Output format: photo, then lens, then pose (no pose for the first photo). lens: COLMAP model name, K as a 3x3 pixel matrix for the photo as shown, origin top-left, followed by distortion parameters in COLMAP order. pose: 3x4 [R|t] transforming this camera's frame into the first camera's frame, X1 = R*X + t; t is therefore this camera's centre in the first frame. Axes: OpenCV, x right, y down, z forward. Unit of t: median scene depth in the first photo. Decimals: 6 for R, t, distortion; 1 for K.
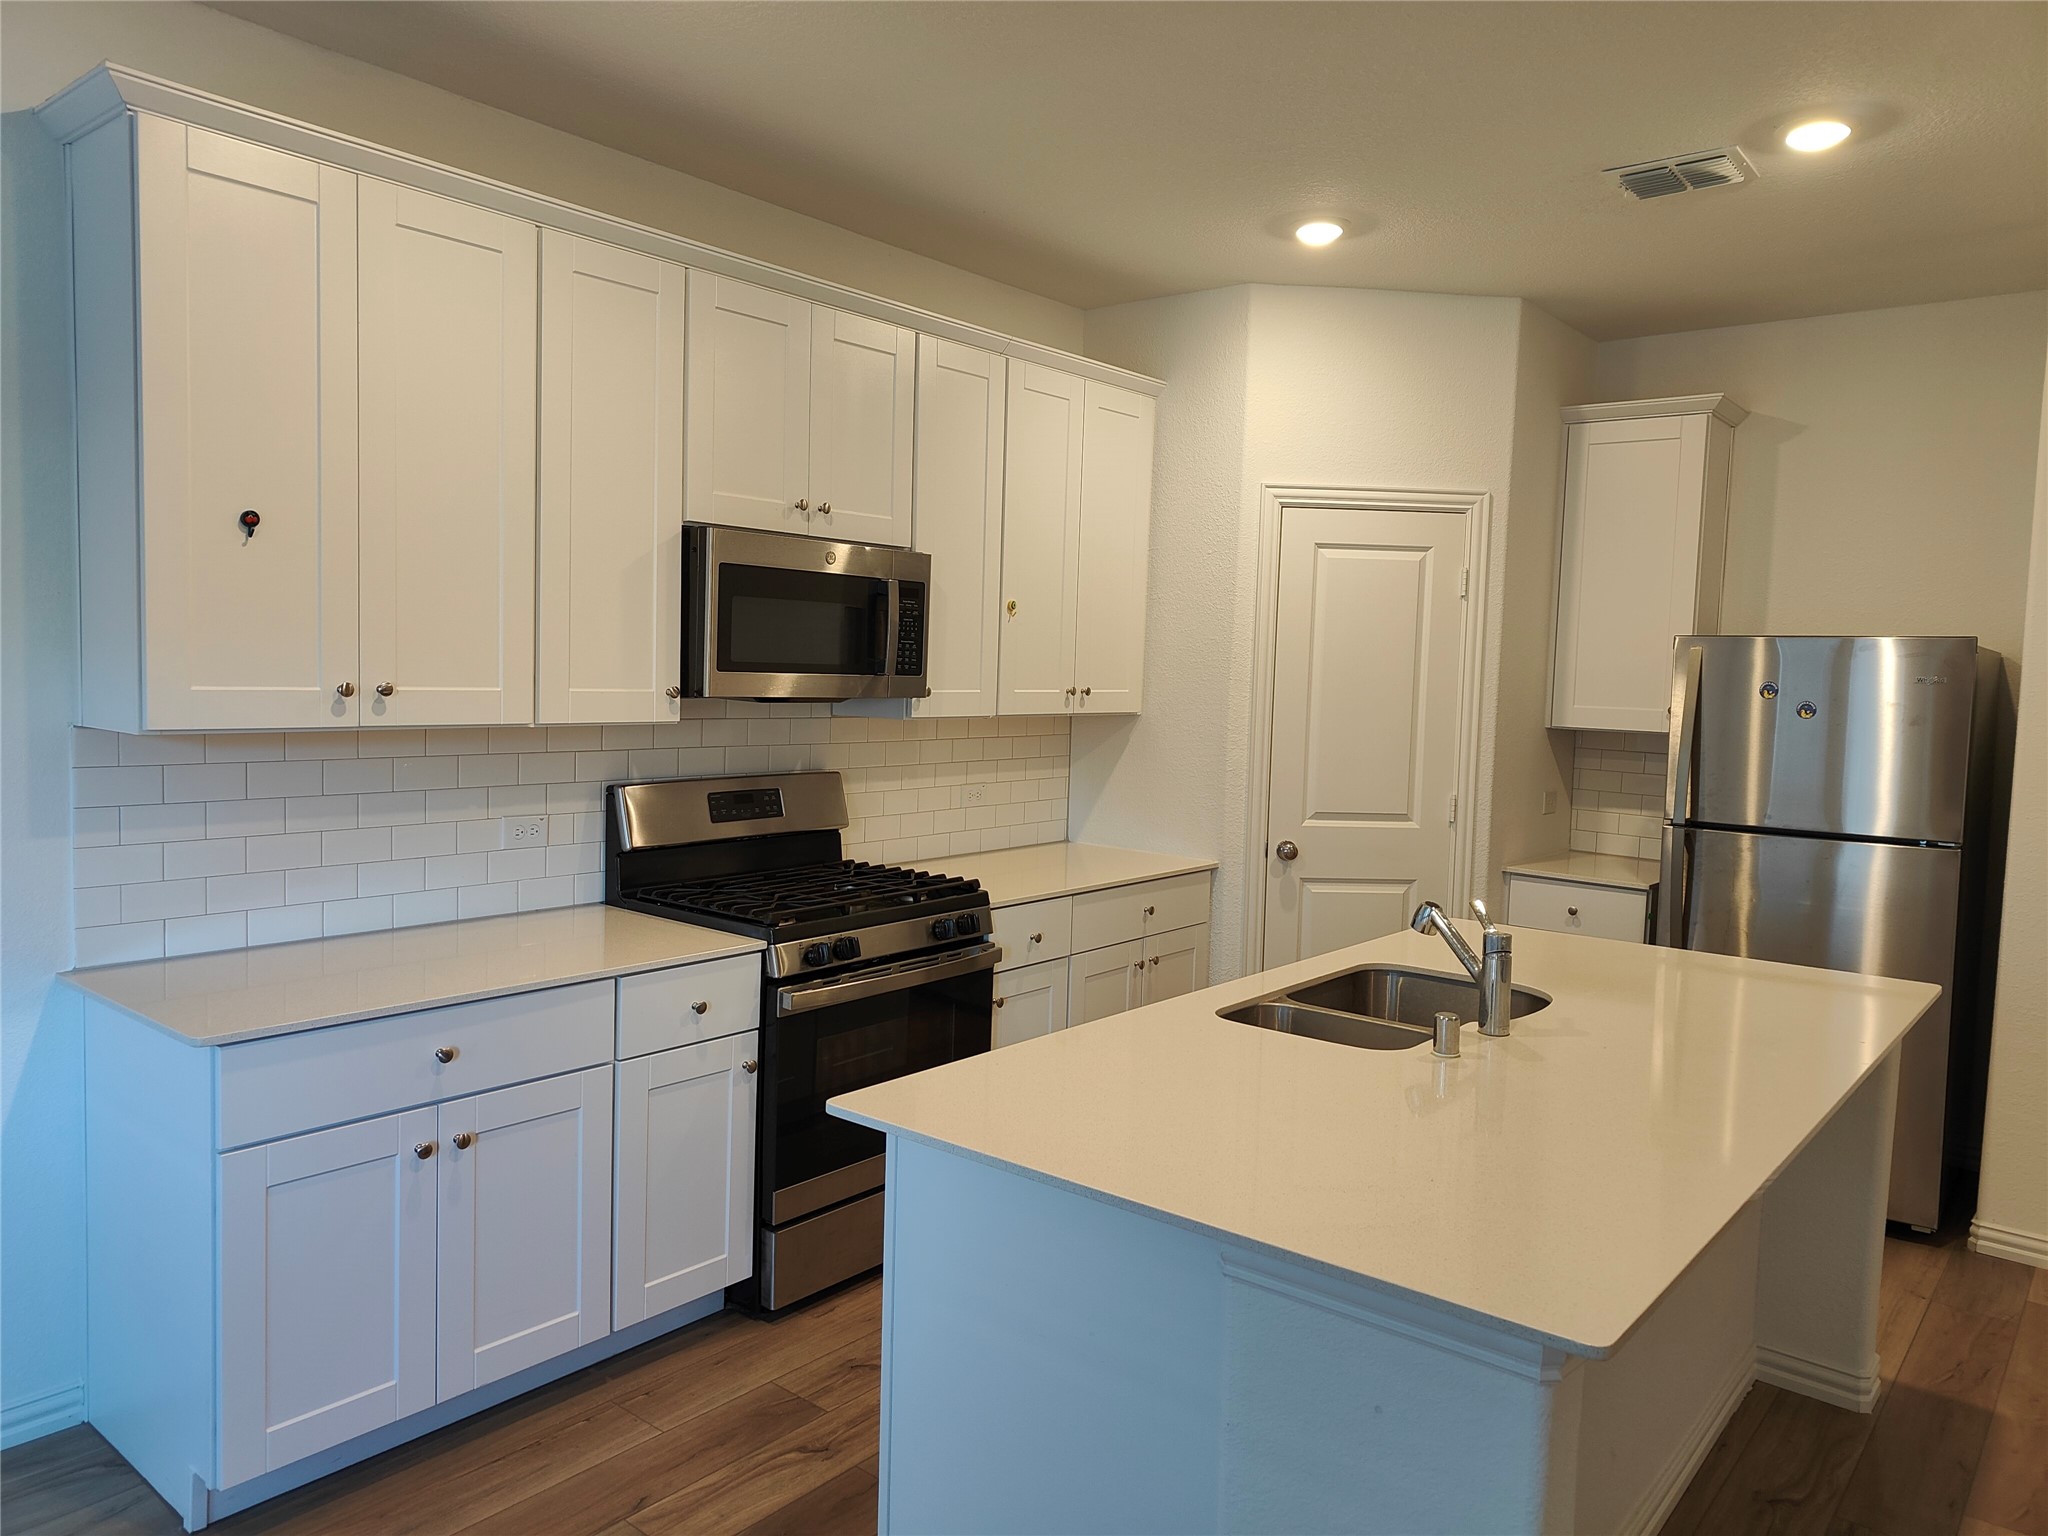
lens RADIAL K [[1426.5, 0, 1024.0], [0, 1426.5, 768.0], [0, 0, 1]] dist [0.042201, -0.036371]
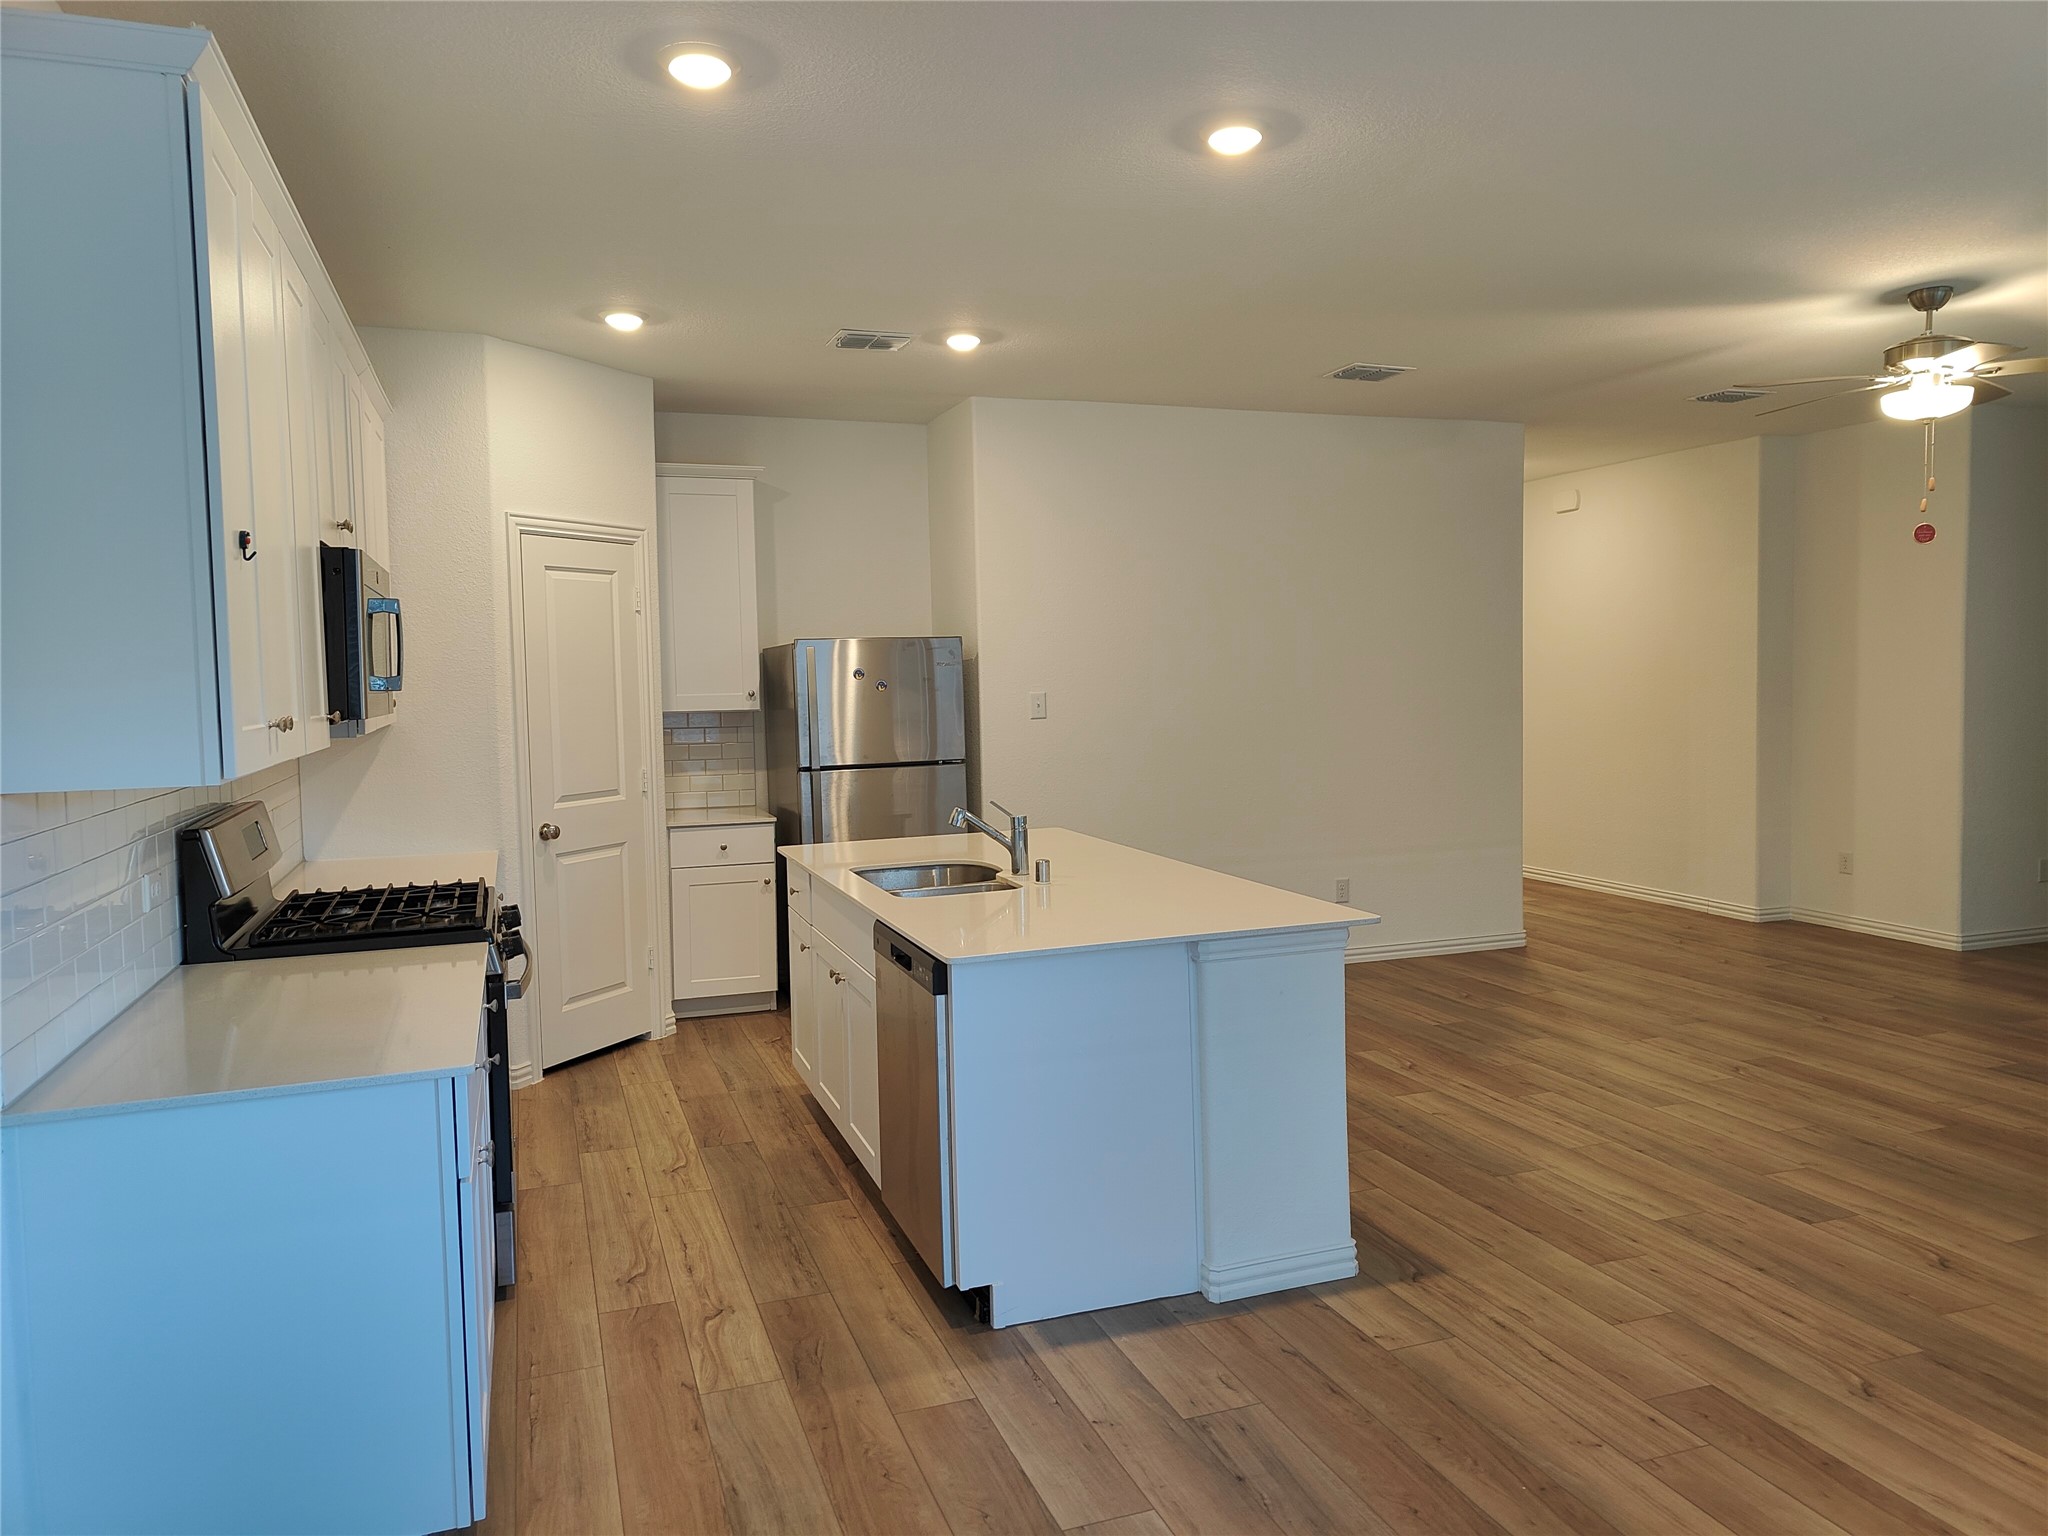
lens RADIAL K [[1429.1, 0, 1048.9], [0, 1429.1, 750.1], [0, 0, 1]] dist [0.013451, 0.002301]
pose [[0.504168, -0.087995, 0.859111, -0.735935], [0.101952, 0.993904, 0.041971, -0.018212], [-0.857566, 0.066427, 0.510066, 0.076866]]
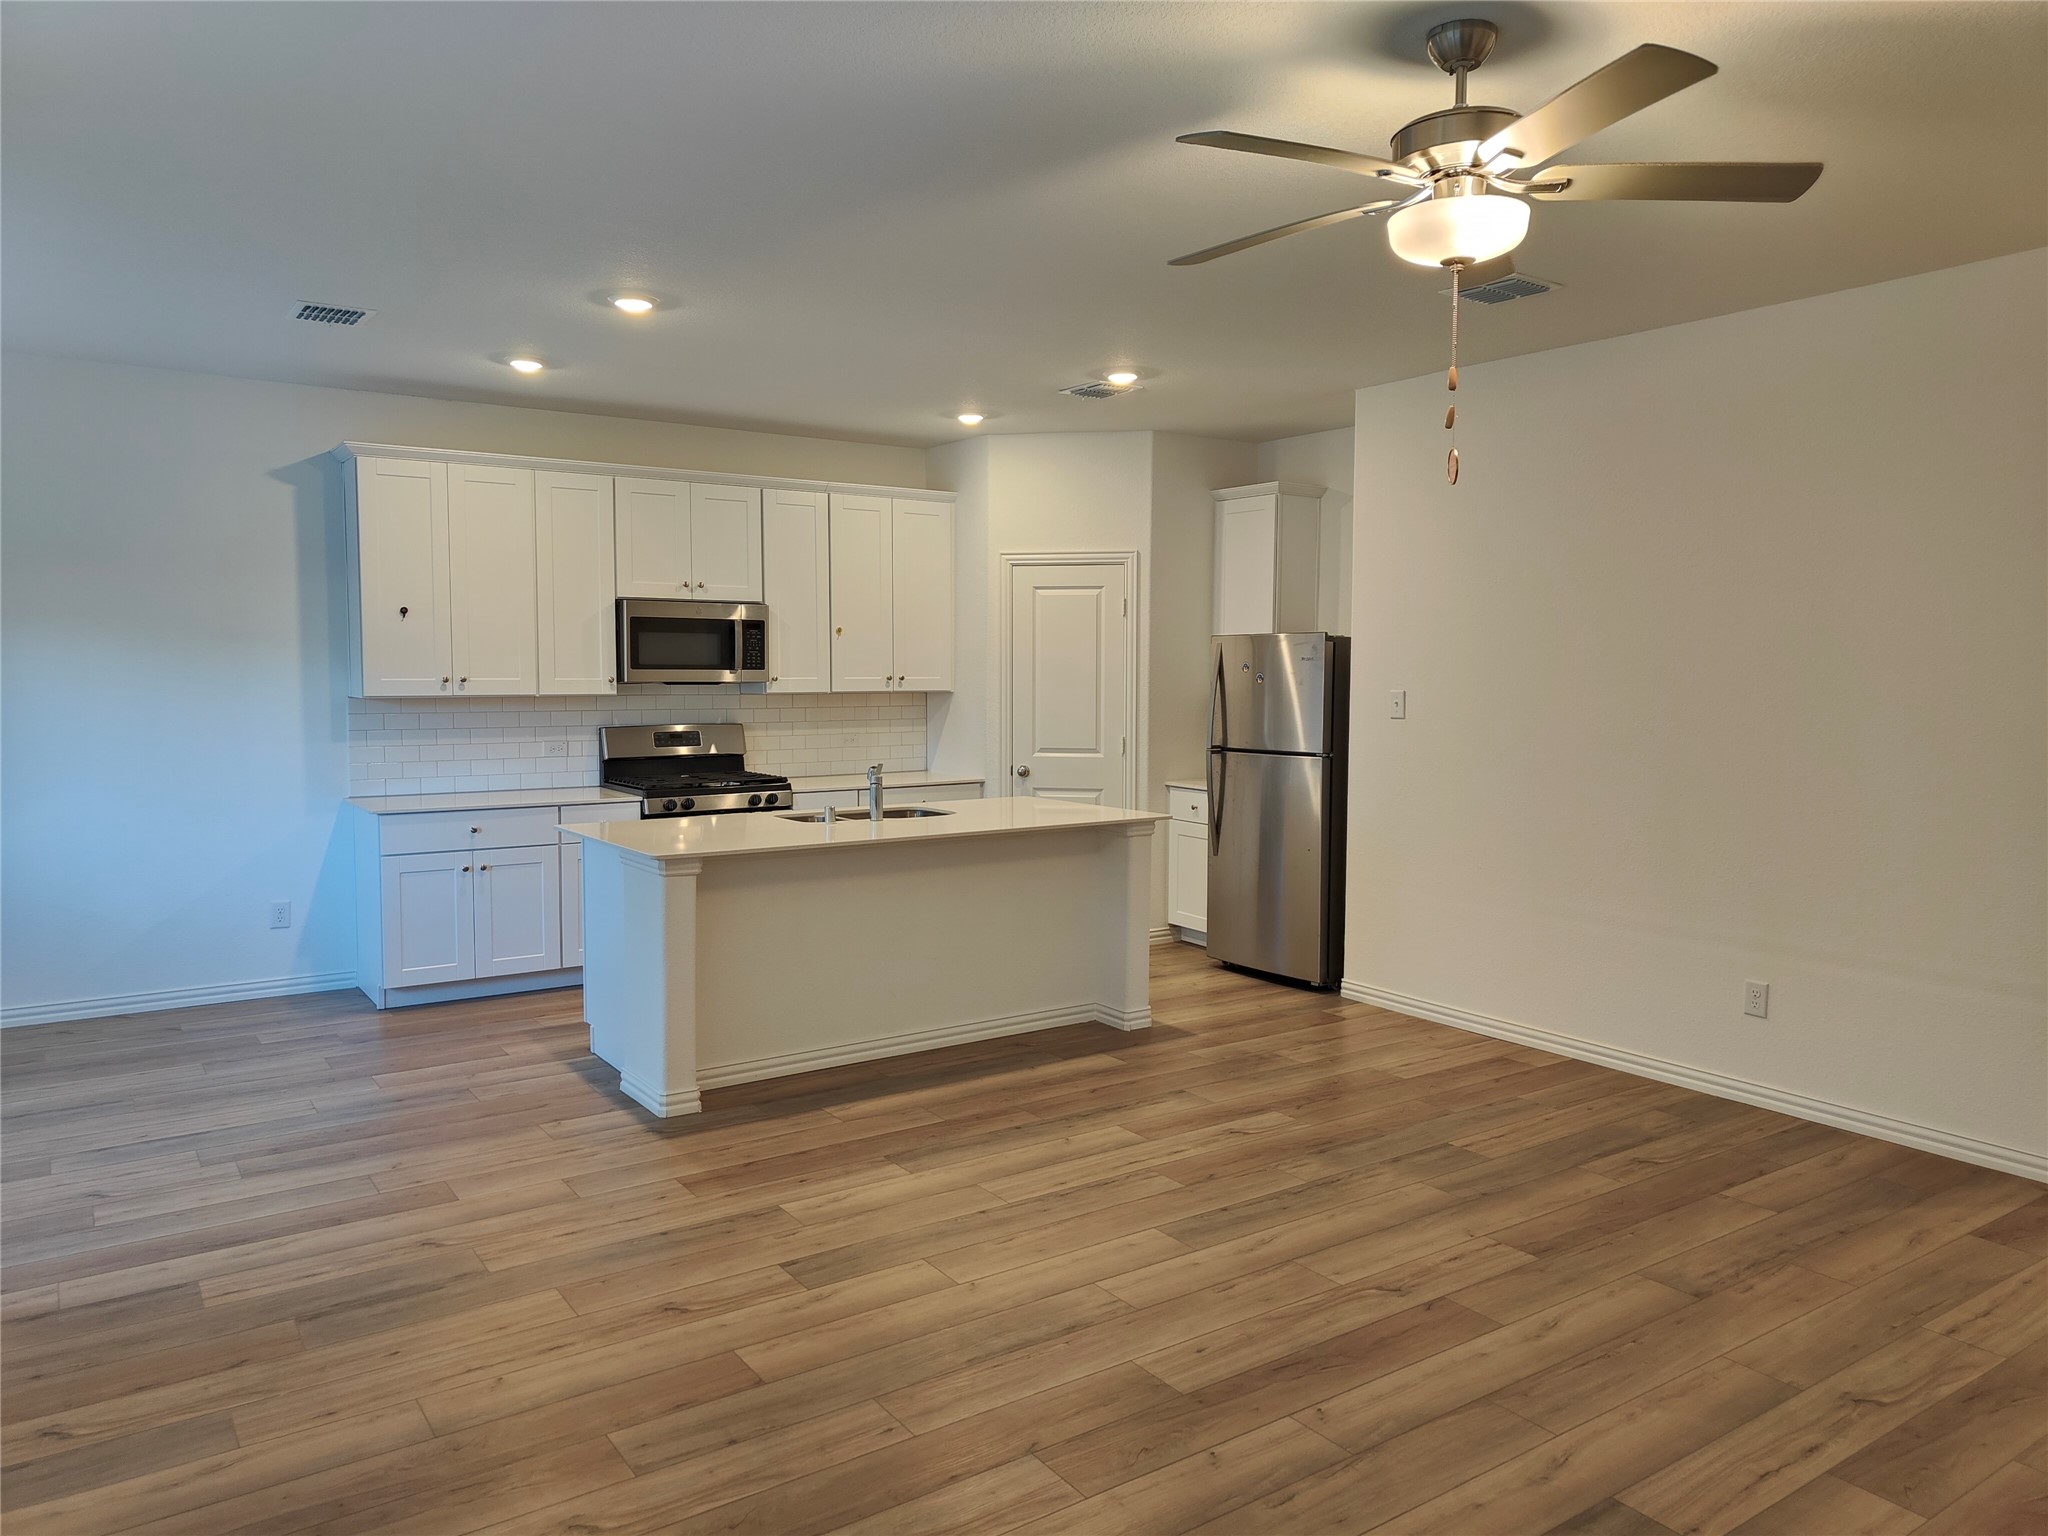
lens RADIAL K [[1426.5, 0, 1024.0], [0, 1426.5, 768.0], [0, 0, 1]] dist [0.042201, -0.036371]
pose [[0.960667, -0.006393, -0.277630, 0.796119], [0.004474, 0.999962, -0.007544, 0.081928], [0.277668, 0.006005, 0.960658, -0.728351]]
